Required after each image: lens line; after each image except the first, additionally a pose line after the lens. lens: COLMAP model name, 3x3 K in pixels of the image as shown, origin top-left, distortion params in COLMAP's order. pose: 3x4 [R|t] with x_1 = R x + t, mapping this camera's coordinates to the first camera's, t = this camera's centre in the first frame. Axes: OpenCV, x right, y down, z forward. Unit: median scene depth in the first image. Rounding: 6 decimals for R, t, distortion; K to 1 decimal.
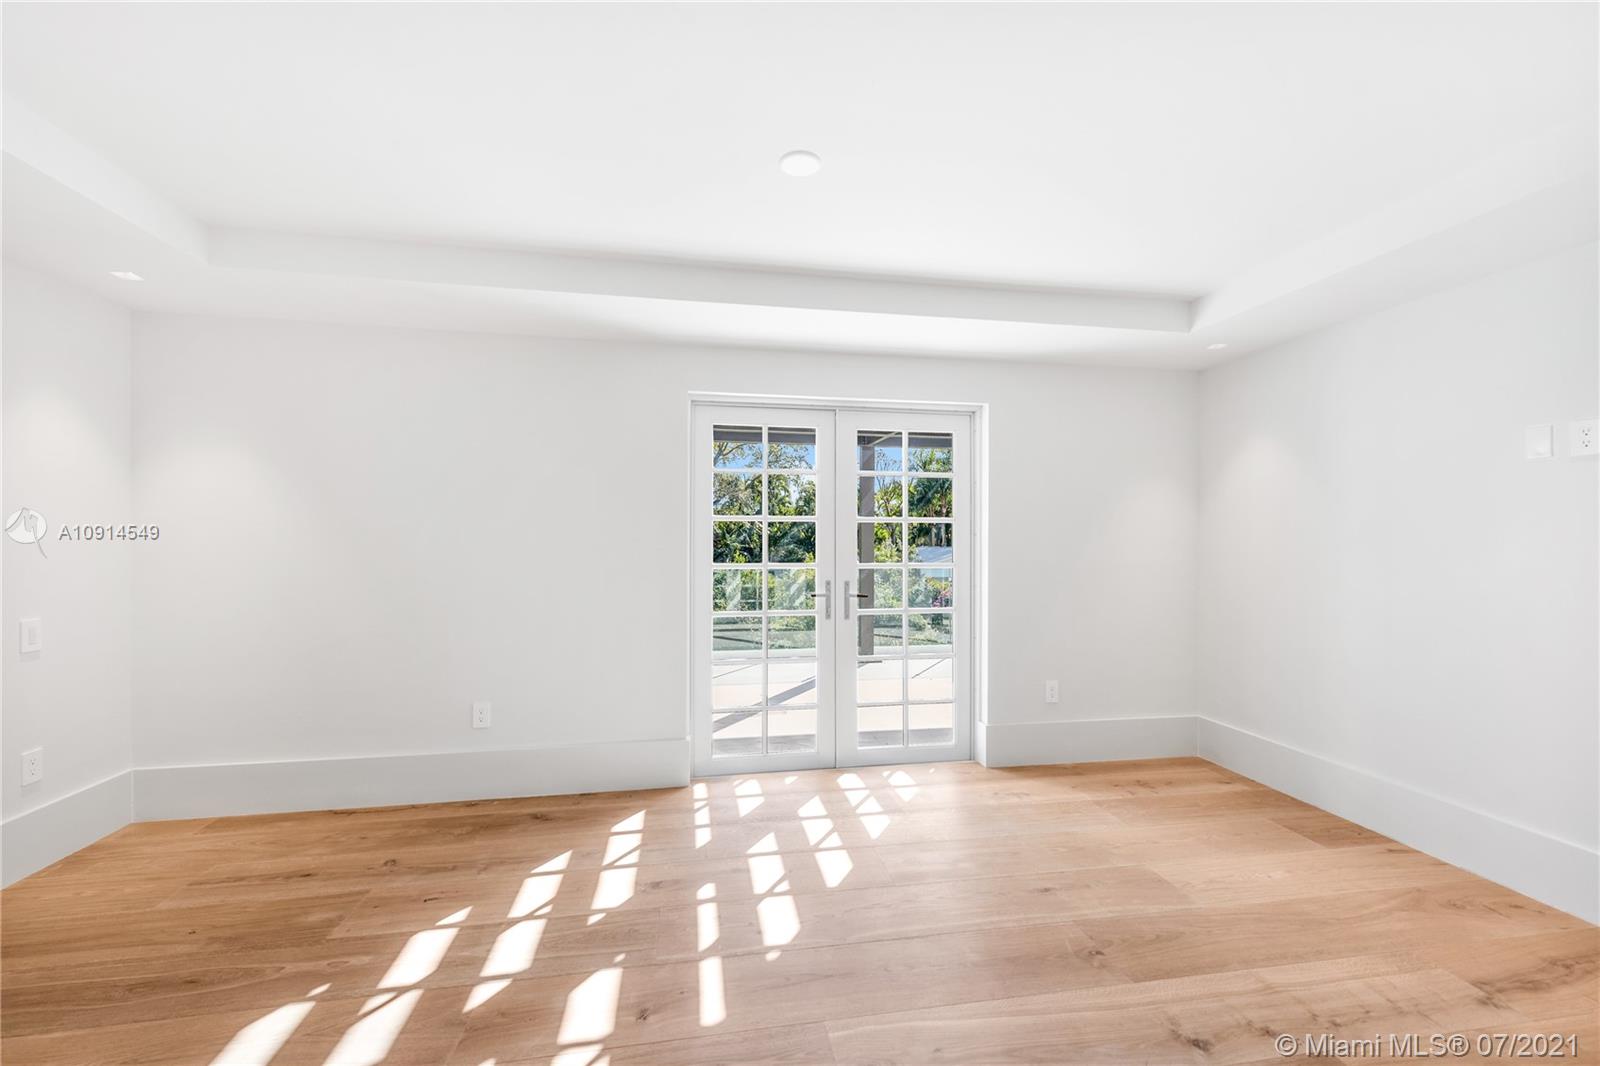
lens RADIAL K [[651.1, 0, 798.7], [0, 651.1, 534.2], [0, 0, 1]] dist [0.000642, 0.000018]
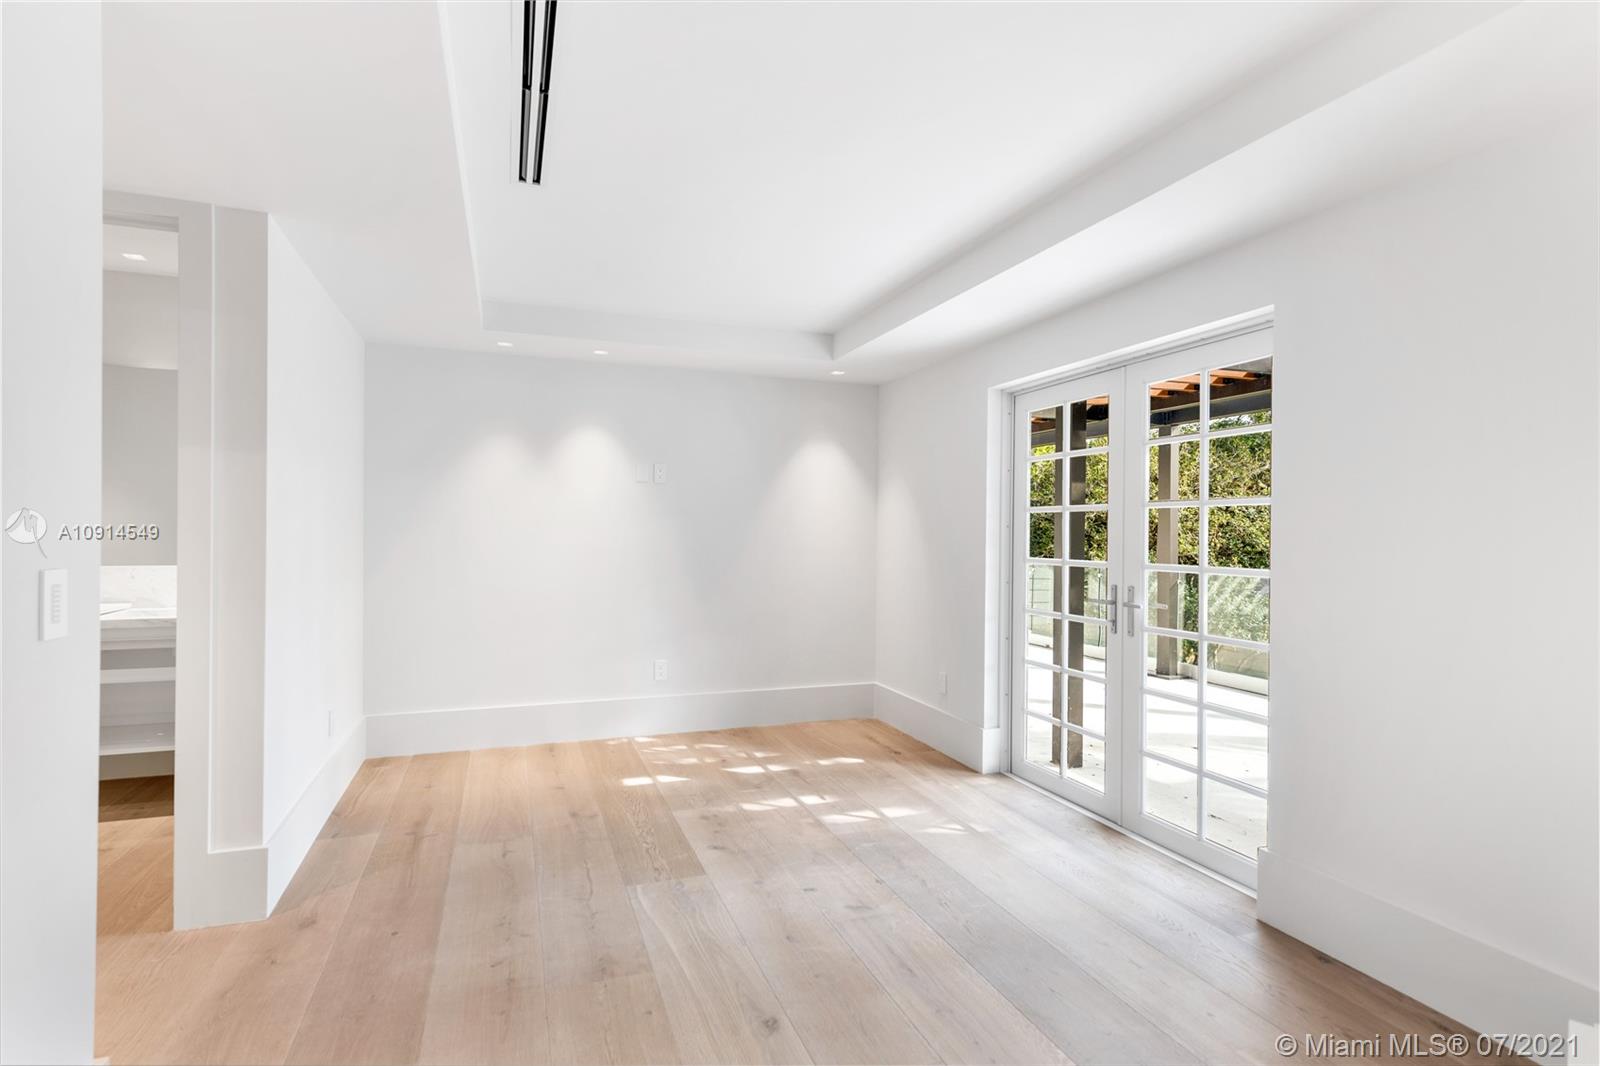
lens RADIAL K [[816.0, 0, 802.8], [0, 816.0, 534.4], [0, 0, 1]] dist [0.001424, 0.000197]
pose [[0.185042, 0.001260, -0.982730, 0.942616], [0.004949, 0.999985, 0.002214, 0.005861], [0.982718, -0.005273, 0.185033, 0.440337]]
